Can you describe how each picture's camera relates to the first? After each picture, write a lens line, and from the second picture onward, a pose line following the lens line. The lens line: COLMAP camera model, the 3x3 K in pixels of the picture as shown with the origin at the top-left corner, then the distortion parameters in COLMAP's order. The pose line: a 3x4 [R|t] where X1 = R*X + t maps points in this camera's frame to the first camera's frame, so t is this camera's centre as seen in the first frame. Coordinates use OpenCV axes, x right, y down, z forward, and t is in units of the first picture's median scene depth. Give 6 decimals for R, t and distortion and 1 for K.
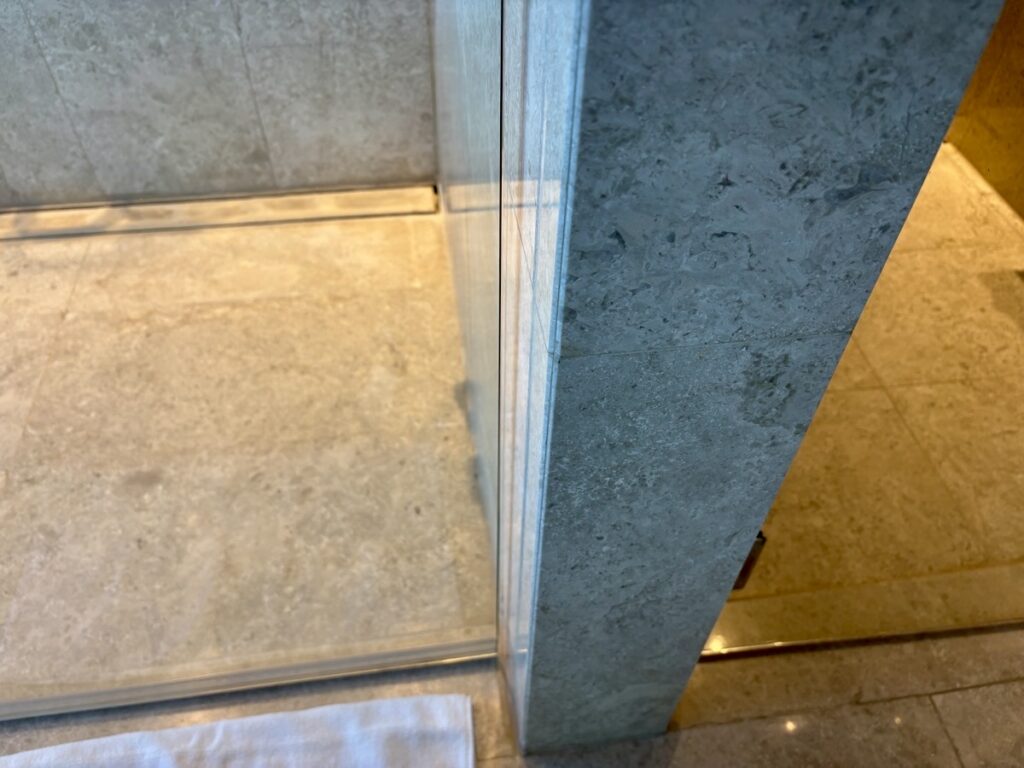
lens RADIAL K [[789.4, 0, 516.5], [0, 789.4, 384.3], [0, 0, 1]] dist [0.041585, -0.044717]
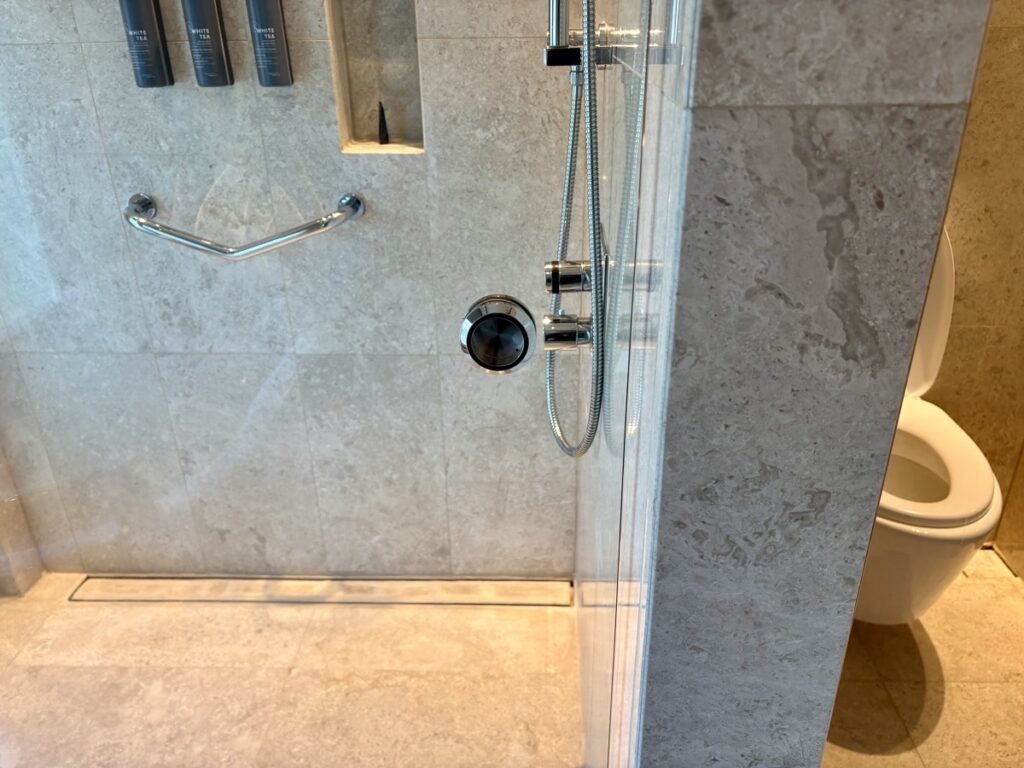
lens RADIAL K [[789.4, 0, 516.5], [0, 789.4, 384.3], [0, 0, 1]] dist [0.041585, -0.044717]
pose [[0.984000, 0.047014, -0.171856, 0.016197], [-0.106827, 0.927633, -0.357889, -0.093591], [0.142594, 0.370521, 0.917813, -0.350711]]
